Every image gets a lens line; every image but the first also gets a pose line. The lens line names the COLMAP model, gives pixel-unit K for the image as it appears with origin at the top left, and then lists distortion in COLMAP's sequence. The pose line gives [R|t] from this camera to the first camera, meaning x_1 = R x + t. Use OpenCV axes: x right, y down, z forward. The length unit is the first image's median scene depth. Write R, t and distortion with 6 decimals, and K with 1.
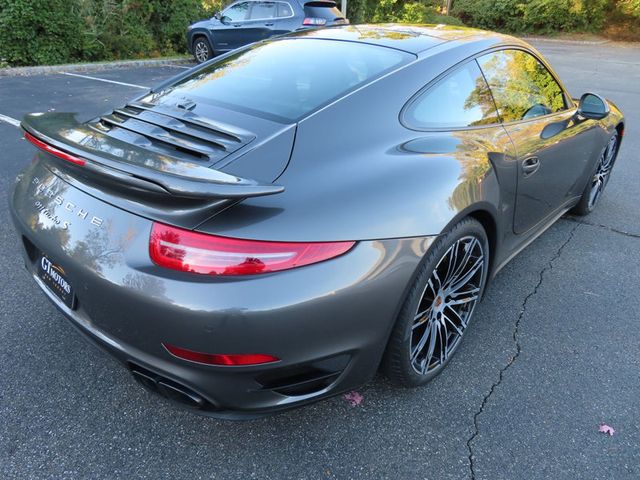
lens RADIAL K [[448.5, 0, 320.0], [0, 448.5, 231.1], [0, 0, 1]] dist [0.002338, 0.002766]
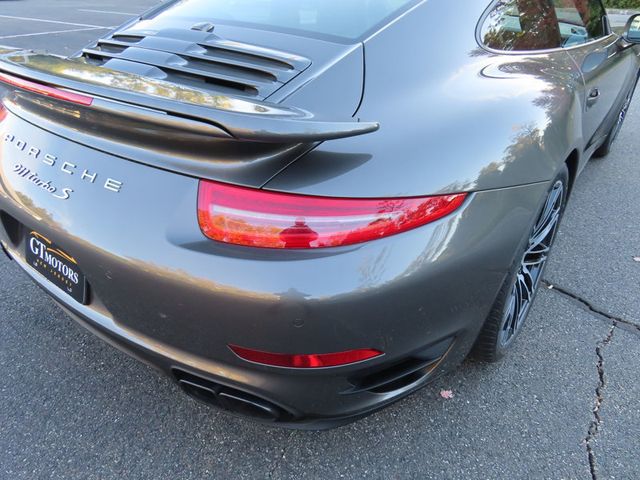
lens RADIAL K [[463.2, 0, 318.6], [0, 463.2, 242.4], [0, 0, 1]] dist [-0.001957, 0.001497]
pose [[0.996768, -0.055726, 0.057865, -0.197062], [0.049373, 0.993145, 0.105953, 0.007500], [-0.063372, -0.102753, 0.992686, 0.210121]]
